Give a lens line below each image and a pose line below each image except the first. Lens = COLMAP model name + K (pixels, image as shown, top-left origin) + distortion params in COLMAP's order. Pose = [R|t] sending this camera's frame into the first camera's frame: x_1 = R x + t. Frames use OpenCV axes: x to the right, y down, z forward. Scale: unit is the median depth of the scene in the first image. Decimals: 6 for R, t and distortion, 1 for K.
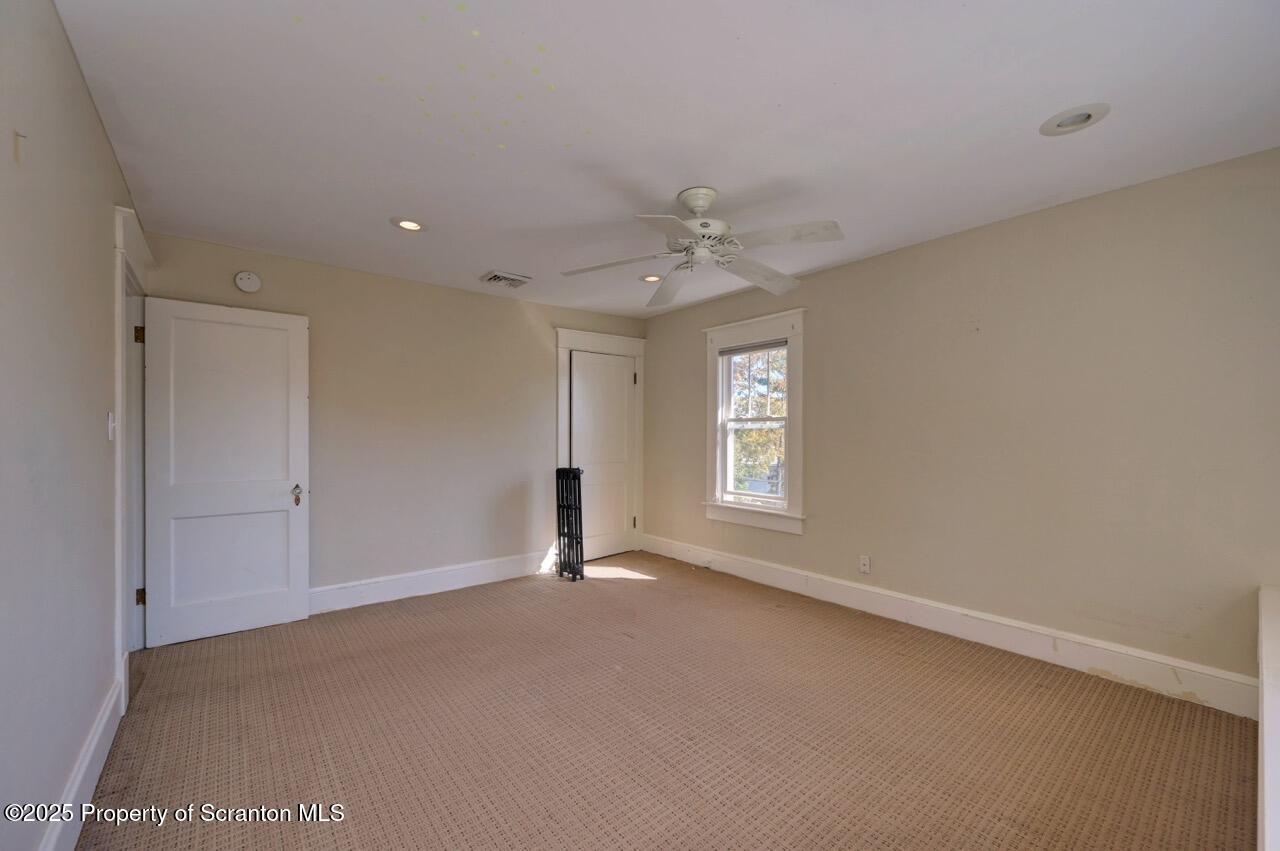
lens RADIAL K [[510.1, 0, 644.1], [0, 510.1, 433.7], [0, 0, 1]] dist [-0.000028, 0.000132]
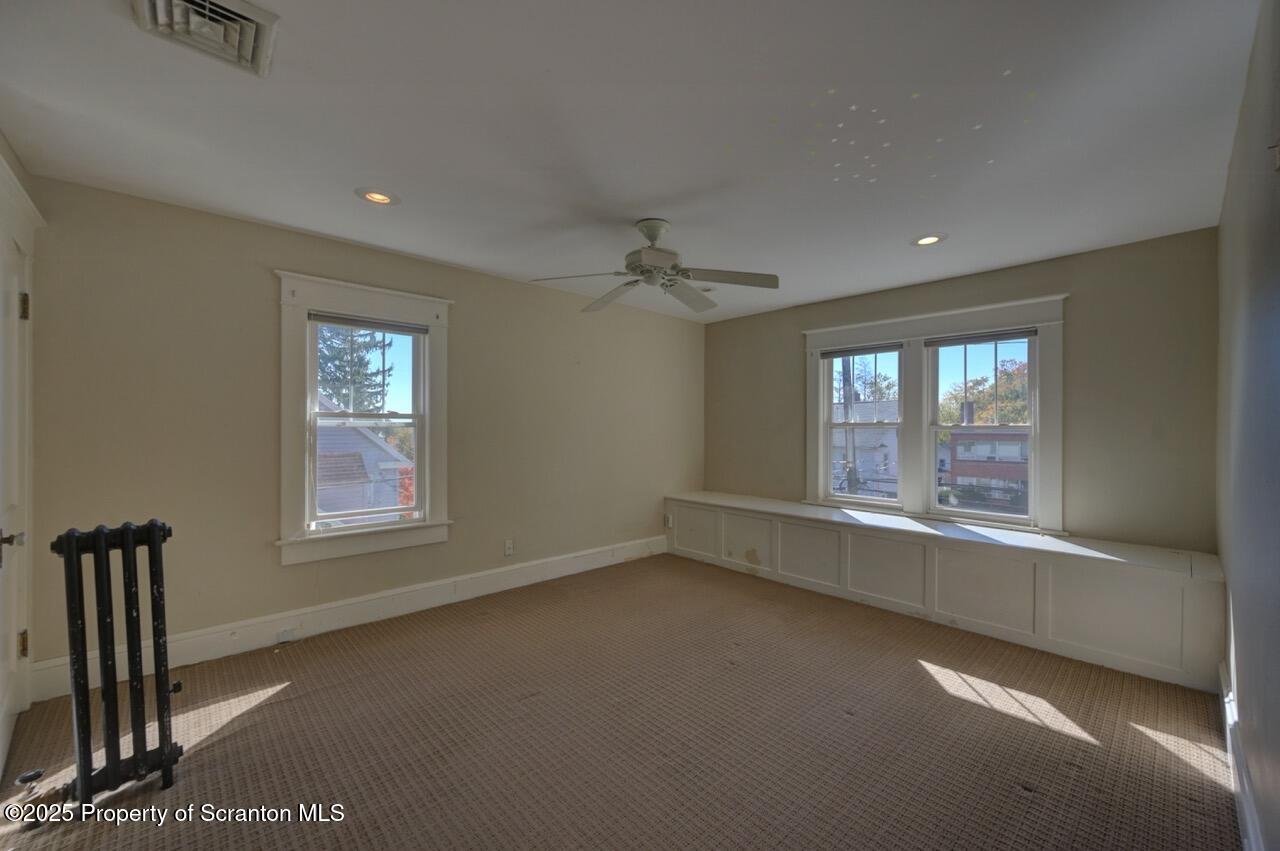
lens RADIAL K [[510.1, 0, 644.1], [0, 510.1, 433.7], [0, 0, 1]] dist [-0.000028, 0.000132]
pose [[-0.060777, -0.012457, 0.998074, -0.612166], [-0.003078, 0.999920, 0.012293, -0.011418], [-0.998147, -0.002325, -0.060811, 0.655942]]
